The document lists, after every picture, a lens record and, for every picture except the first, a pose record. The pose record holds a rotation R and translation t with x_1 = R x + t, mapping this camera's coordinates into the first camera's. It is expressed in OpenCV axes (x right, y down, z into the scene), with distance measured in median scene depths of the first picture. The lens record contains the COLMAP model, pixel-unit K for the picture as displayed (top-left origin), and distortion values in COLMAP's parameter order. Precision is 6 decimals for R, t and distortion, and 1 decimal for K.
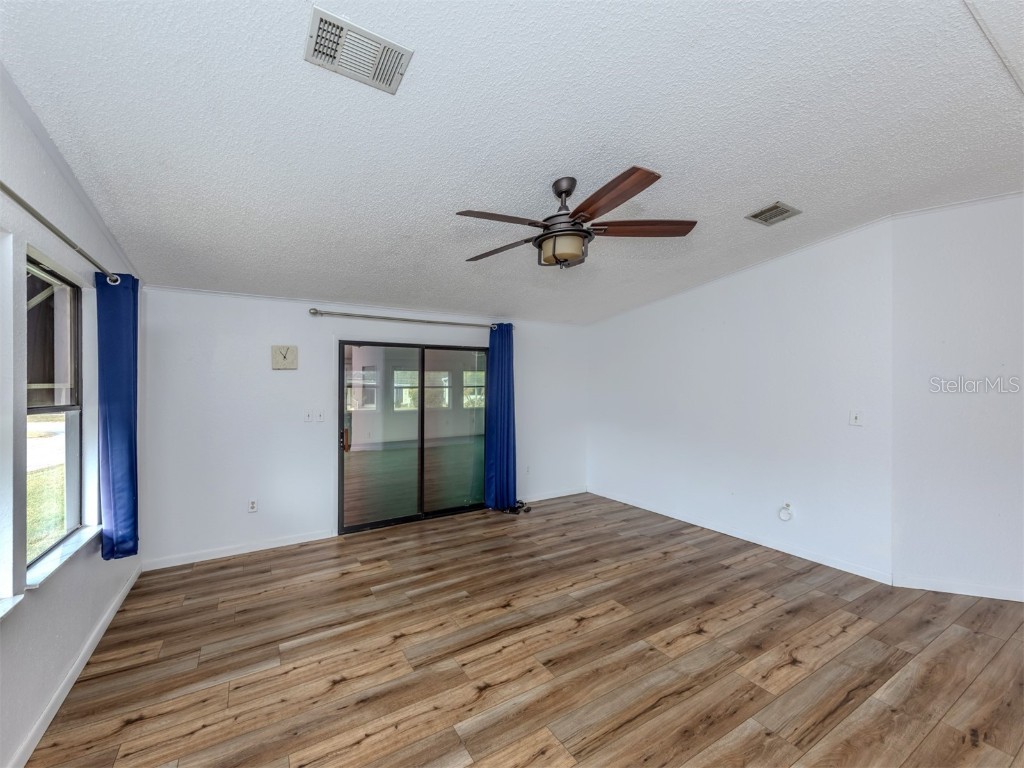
lens RADIAL K [[380.6, 0, 436.3], [0, 380.6, 398.5], [0, 0, 1]] dist [0.006775, -0.001074]
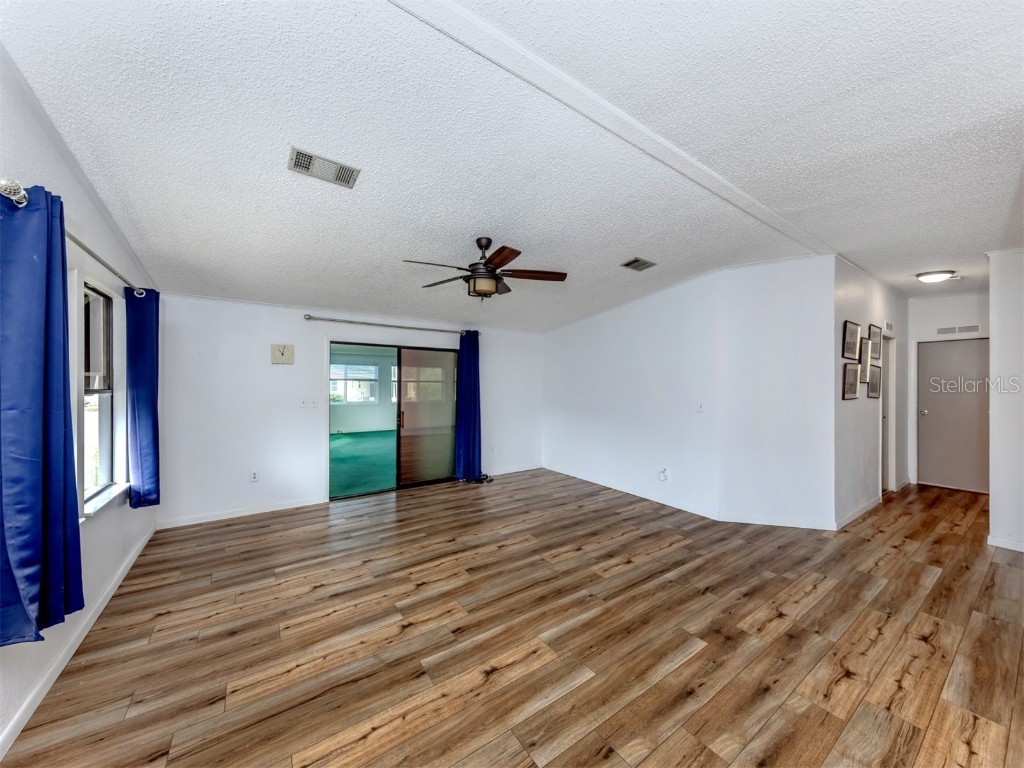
lens RADIAL K [[359.7, 0, 483.0], [0, 359.7, 399.4], [0, 0, 1]] dist [0.005567, -0.001121]
pose [[0.993540, 0.010109, 0.113033, 0.154342], [-0.012117, 0.999781, 0.017086, 0.012965], [-0.112836, -0.018346, 0.993444, -0.308561]]
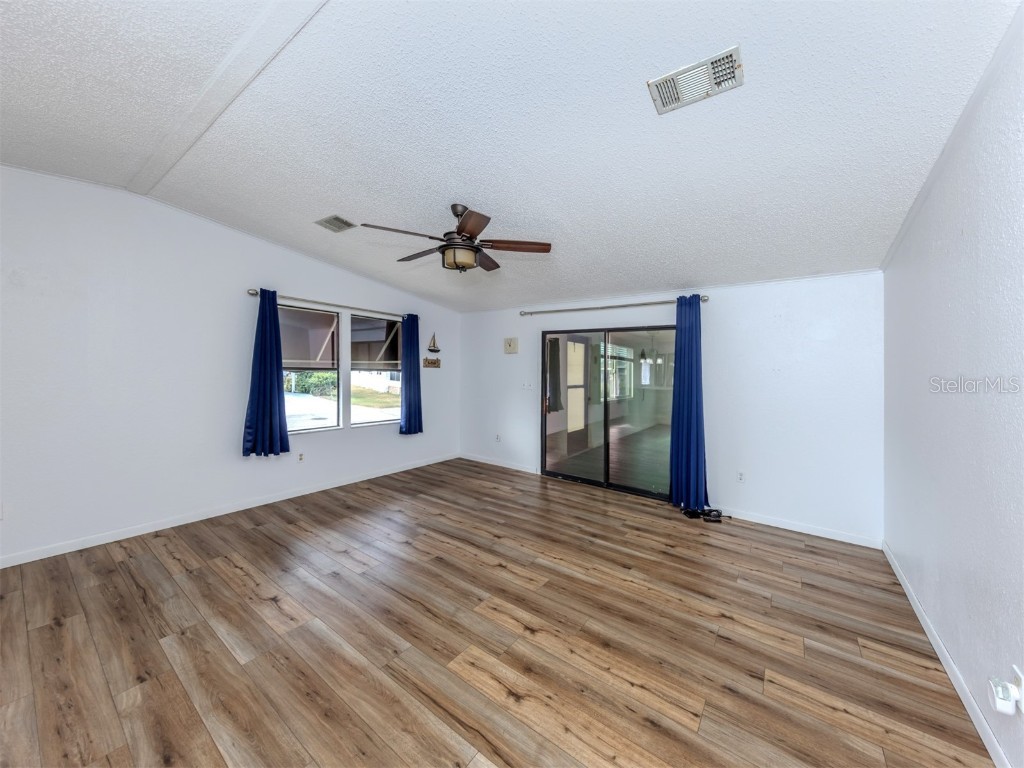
lens RADIAL K [[367.3, 0, 543.3], [0, 367.3, 390.6], [0, 0, 1]] dist [0.005937, -0.000778]
pose [[0.495154, 0.070657, -0.865927, 1.373243], [-0.051406, 0.997324, 0.051984, -0.015668], [0.867283, 0.018774, 0.497461, 0.547054]]
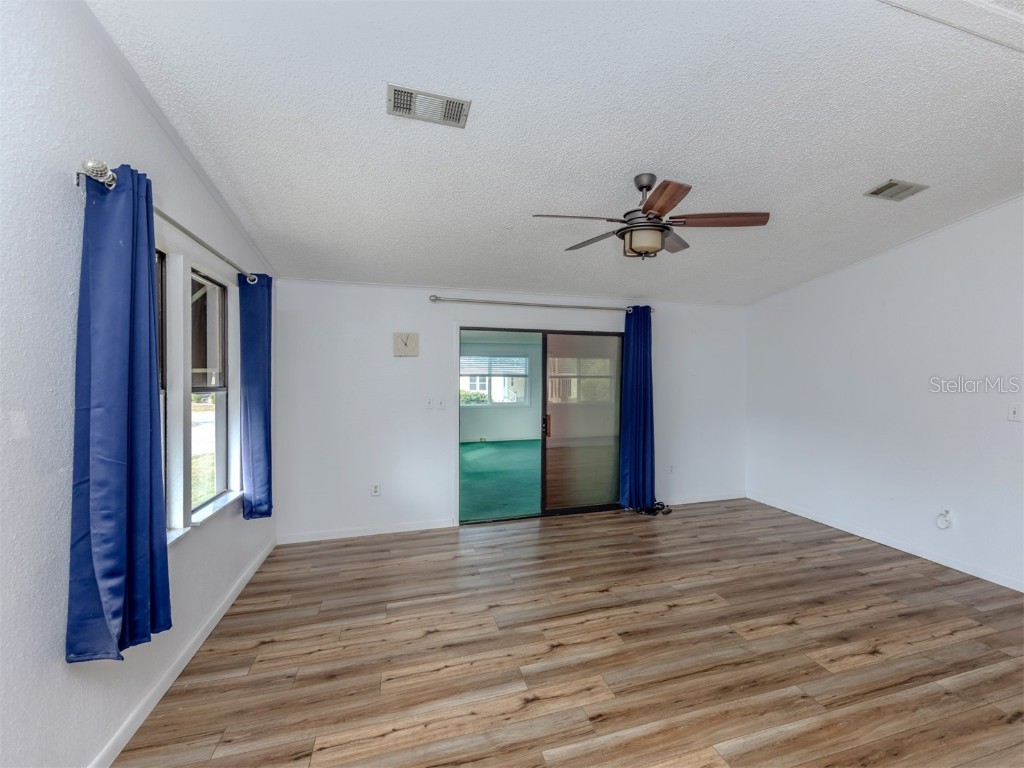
lens RADIAL K [[470.2, 0, 555.8], [0, 470.2, 399.7], [0, 0, 1]] dist [0.005322, -0.001791]
pose [[0.991459, 0.013459, -0.129725, 0.225941], [-0.011166, 0.999769, 0.018385, 0.015754], [0.129943, -0.016779, 0.991380, -0.263821]]
